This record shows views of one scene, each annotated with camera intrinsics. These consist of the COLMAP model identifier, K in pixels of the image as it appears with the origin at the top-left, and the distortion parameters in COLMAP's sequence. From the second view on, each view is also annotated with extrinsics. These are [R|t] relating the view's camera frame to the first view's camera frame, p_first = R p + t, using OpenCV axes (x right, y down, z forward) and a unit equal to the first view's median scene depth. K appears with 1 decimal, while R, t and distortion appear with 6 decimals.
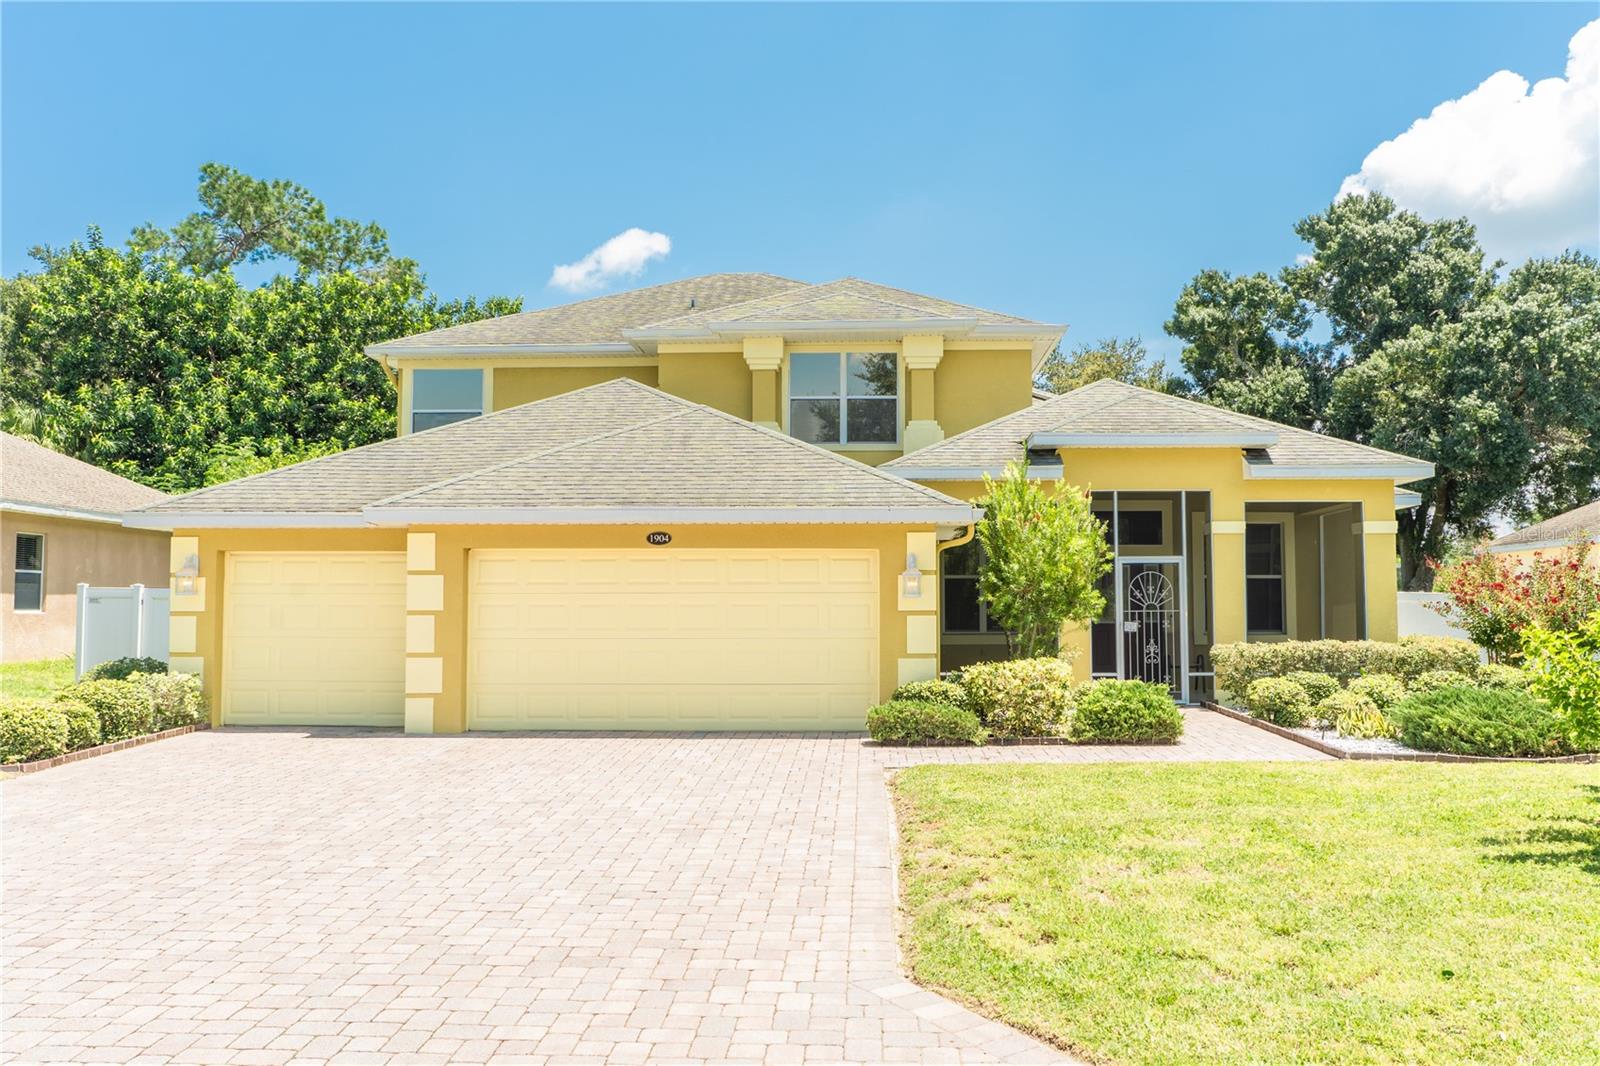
lens RADIAL K [[1351.8, 0, 798.8], [0, 1351.8, 530.1], [0, 0, 1]] dist [-0.023265, 0.018699]
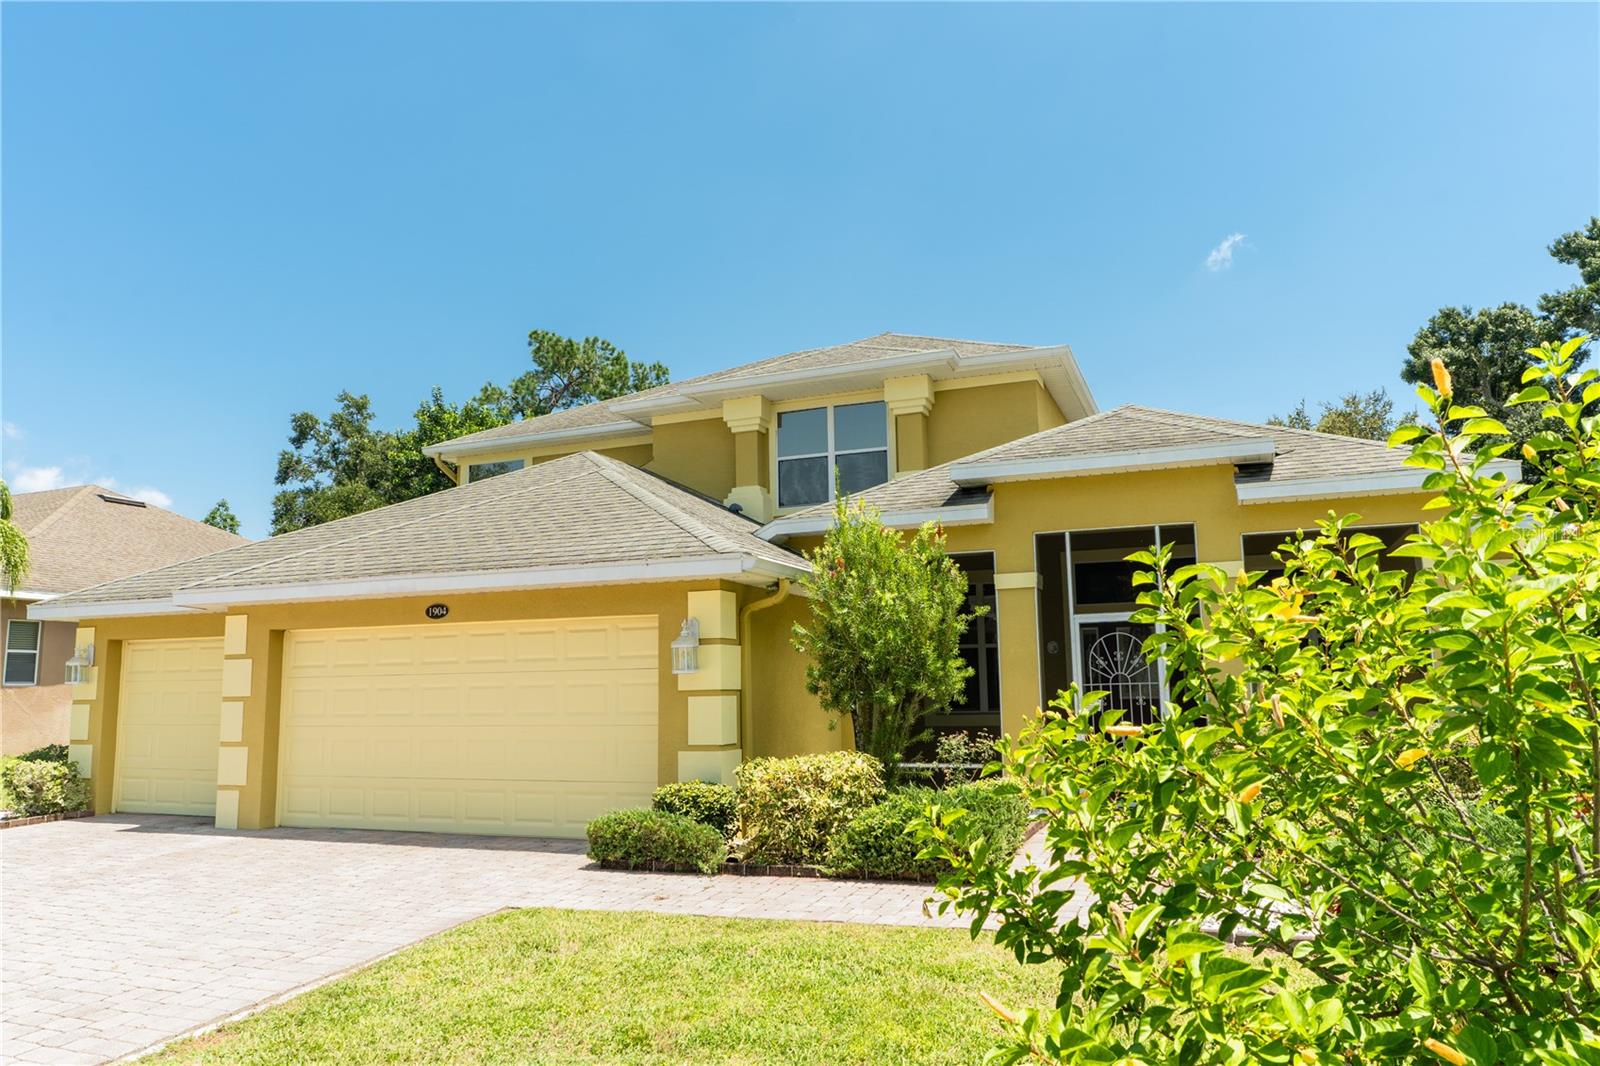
lens RADIAL K [[1104.9, 0, 809.0], [0, 1104.9, 525.2], [0, 0, 1]] dist [-0.019877, 0.004988]
pose [[0.938458, -0.065289, -0.339167, 0.299450], [0.036172, 0.995150, -0.091478, 0.019965], [0.343495, 0.073580, 0.936268, 0.328457]]
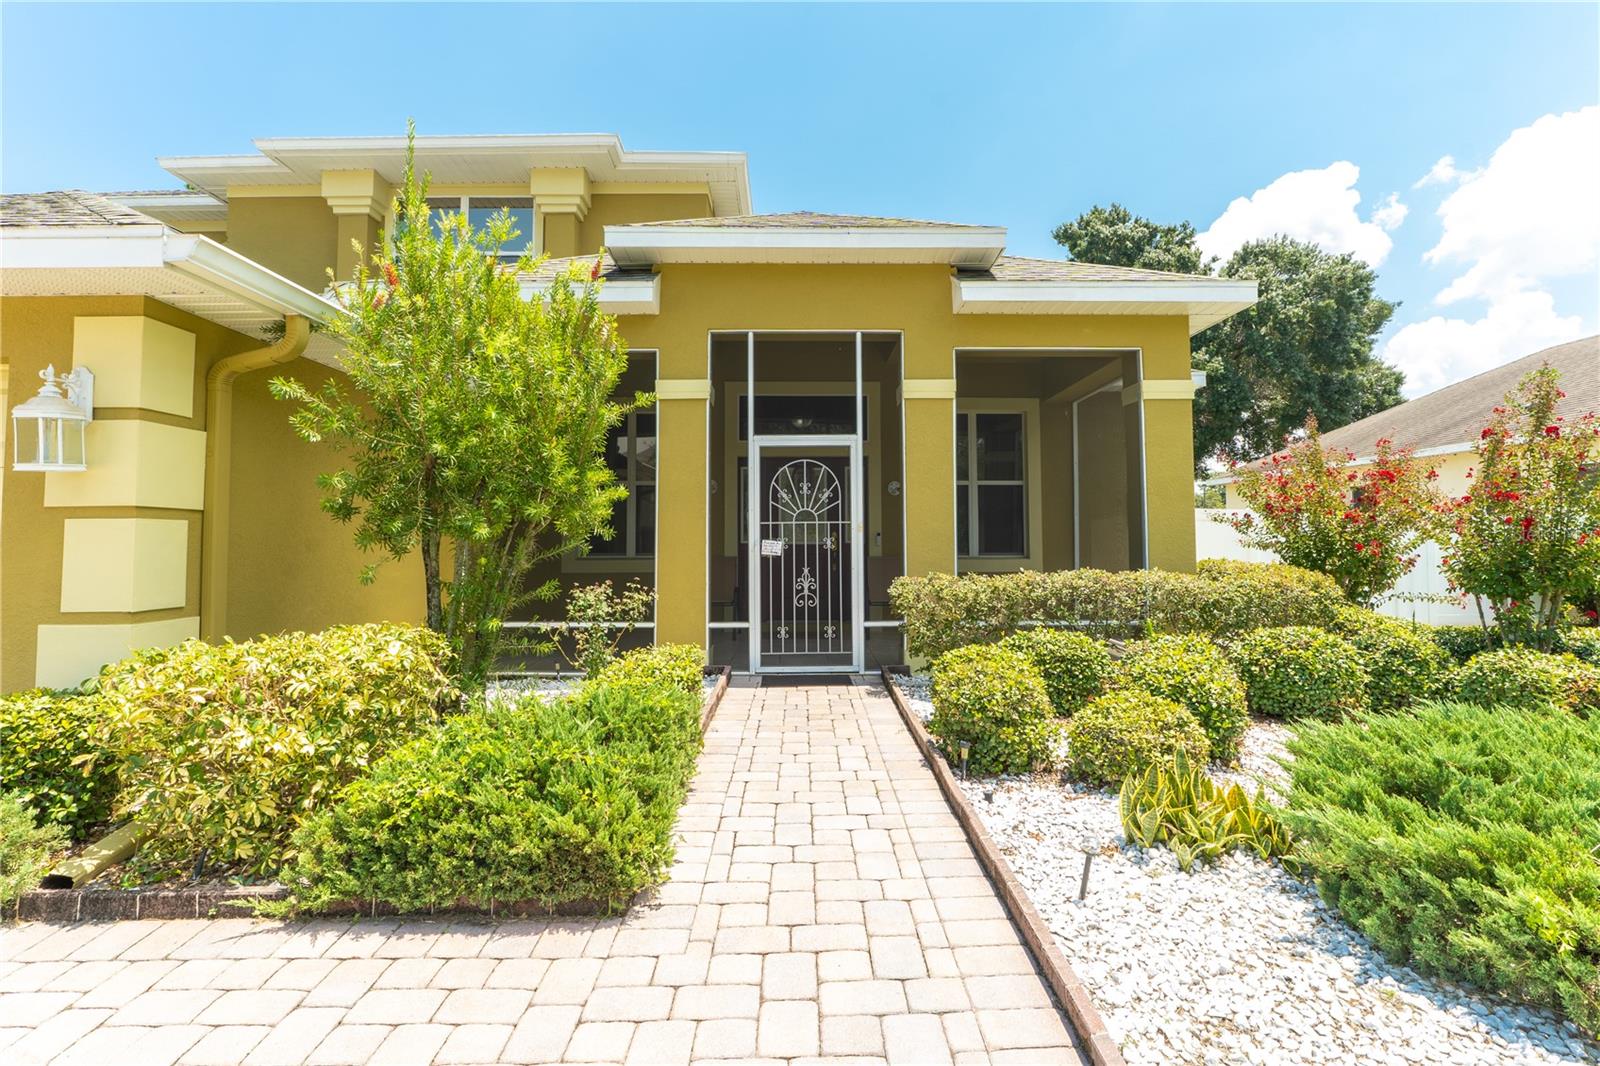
lens RADIAL K [[774.0, 0, 798.1], [0, 774.0, 490.7], [0, 0, 1]] dist [-0.008844, -0.000365]
pose [[0.999606, -0.000080, 0.028070, 0.236331], [0.000252, 0.999981, -0.006141, 0.045143], [-0.028069, 0.006145, 0.999587, 0.611922]]
